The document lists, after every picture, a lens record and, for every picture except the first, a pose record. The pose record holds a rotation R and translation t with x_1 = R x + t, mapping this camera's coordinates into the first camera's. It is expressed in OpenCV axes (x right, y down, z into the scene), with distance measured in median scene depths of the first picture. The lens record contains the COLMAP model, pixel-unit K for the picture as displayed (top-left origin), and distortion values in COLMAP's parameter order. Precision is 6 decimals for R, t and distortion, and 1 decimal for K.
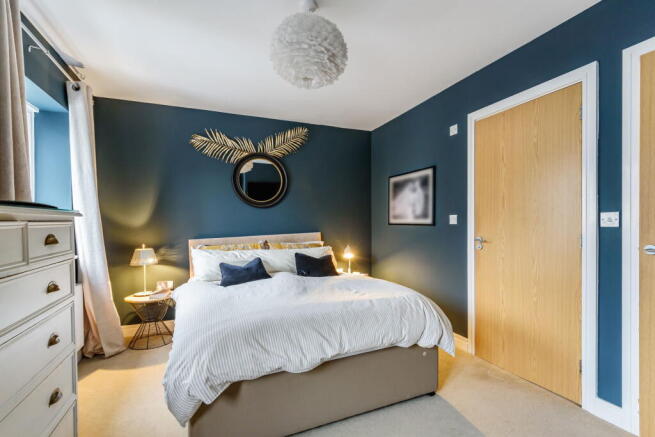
lens RADIAL K [[301.3, 0, 328.7], [0, 301.3, 221.5], [0, 0, 1]] dist [0.002985, 0.000198]
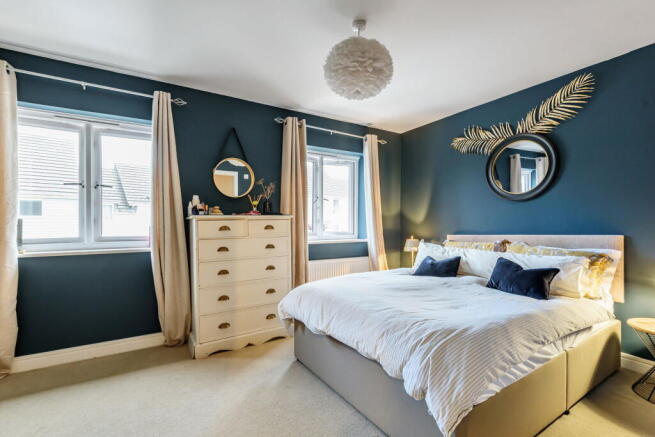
lens RADIAL K [[301.3, 0, 325.8], [0, 301.3, 221.2], [0, 0, 1]] dist [0.002985, 0.000198]
pose [[0.158612, 0.005247, -0.987327, 0.536139], [0.003195, 0.999978, 0.005827, 0.002547], [0.987336, -0.004079, 0.158592, 0.368763]]
